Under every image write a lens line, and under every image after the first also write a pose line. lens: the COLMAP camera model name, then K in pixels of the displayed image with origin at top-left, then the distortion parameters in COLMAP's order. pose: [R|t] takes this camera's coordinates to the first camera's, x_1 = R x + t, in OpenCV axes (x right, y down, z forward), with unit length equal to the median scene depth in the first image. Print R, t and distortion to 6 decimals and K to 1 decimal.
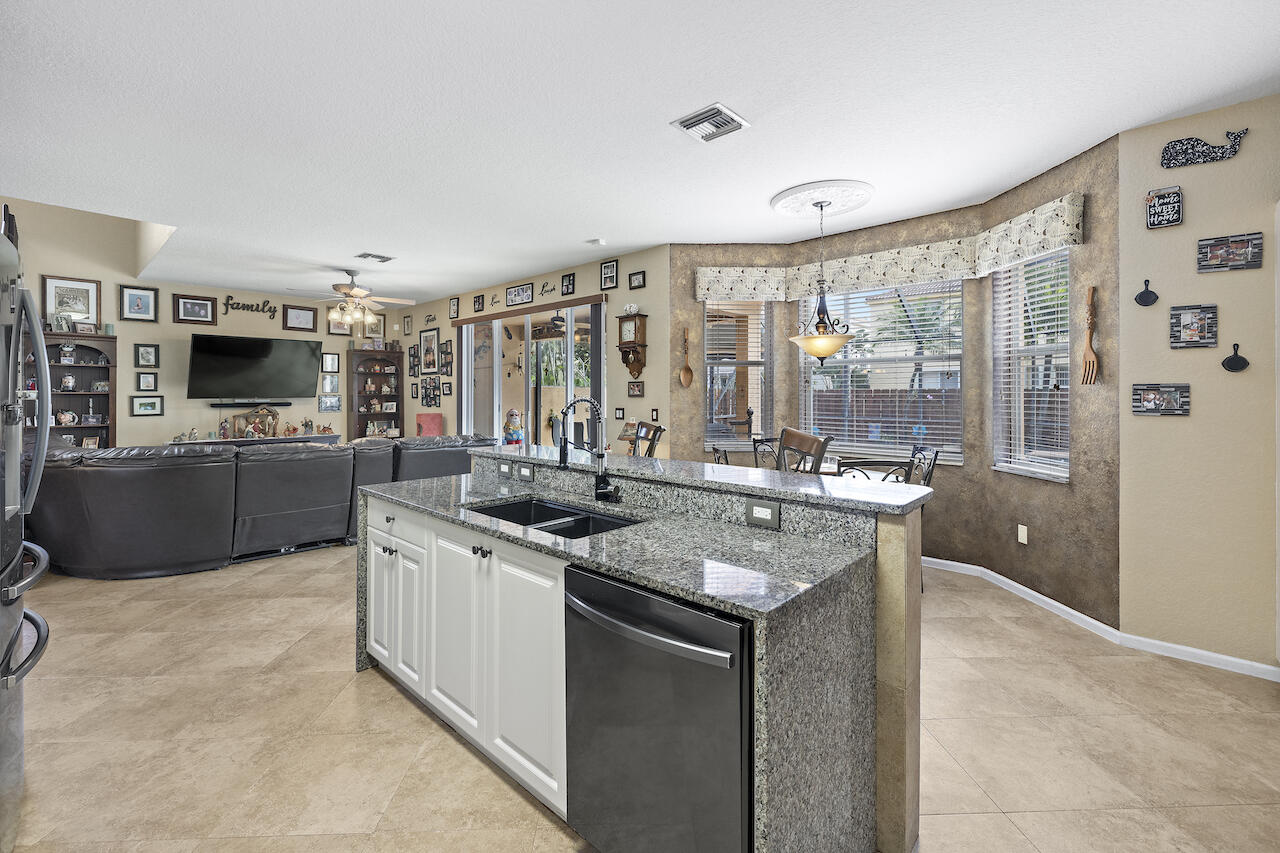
lens RADIAL K [[549.4, 0, 637.9], [0, 549.4, 394.8], [0, 0, 1]] dist [-0.000026, -0.000046]
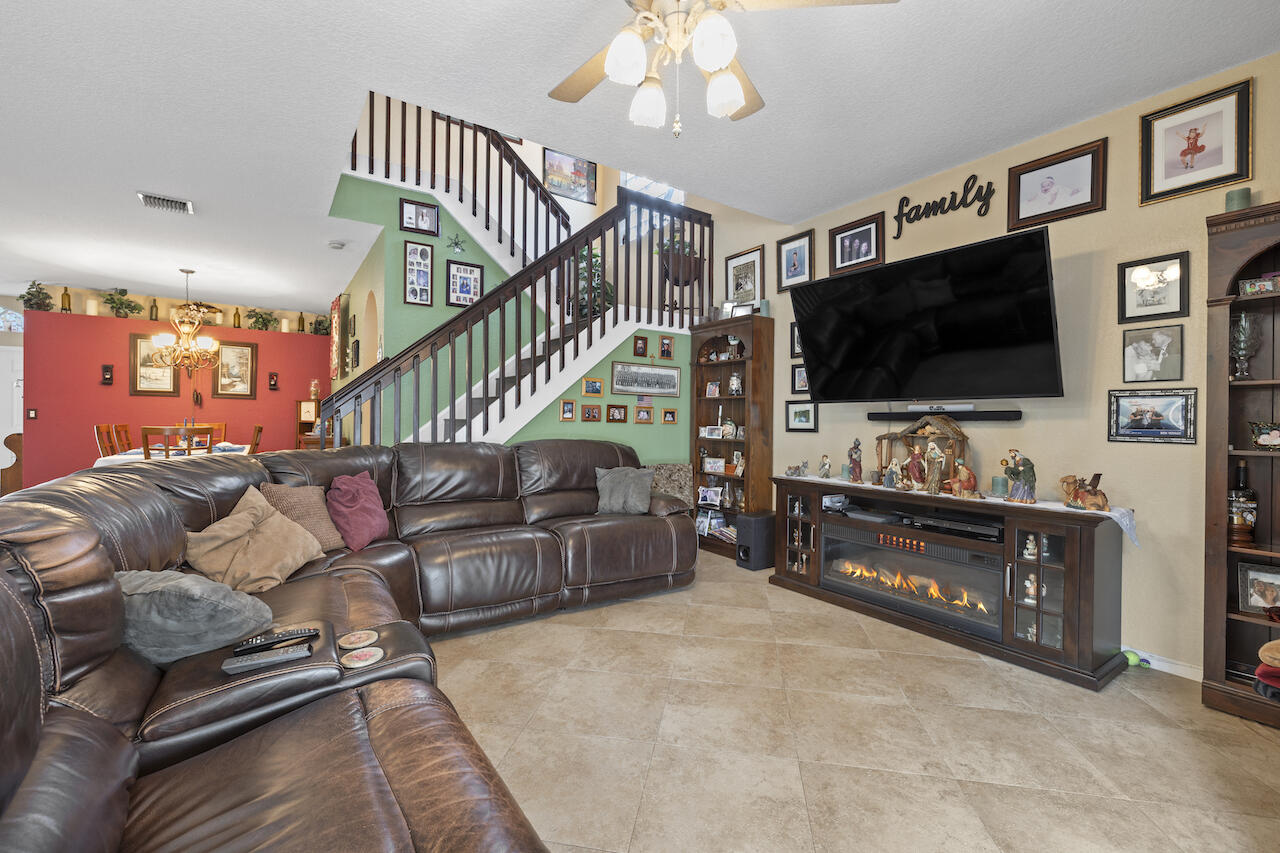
lens RADIAL K [[533.0, 0, 638.8], [0, 533.0, 421.4], [0, 0, 1]] dist [-0.000851, -0.000336]
pose [[-0.208872, 0.002798, -0.977939, -0.235404], [-0.011552, 0.999919, 0.005328, 0.025465], [0.977875, 0.012410, -0.208823, 0.938284]]
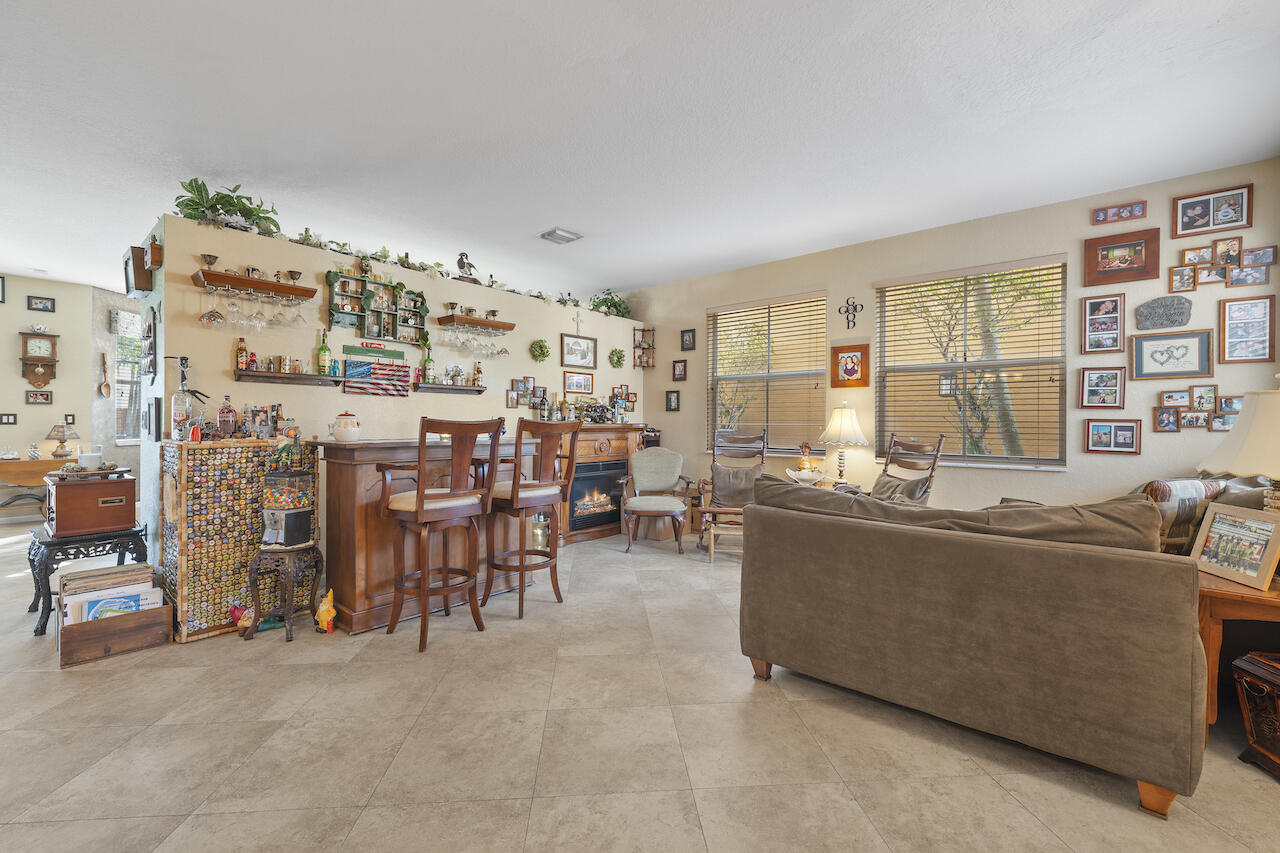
lens RADIAL K [[533.0, 0, 638.8], [0, 533.0, 421.4], [0, 0, 1]] dist [-0.000851, -0.000336]
pose [[-0.045549, -0.001330, 0.998961, -0.930591], [-0.004872, 0.999988, 0.001109, 0.025884], [-0.998950, -0.004817, -0.045554, -0.168968]]
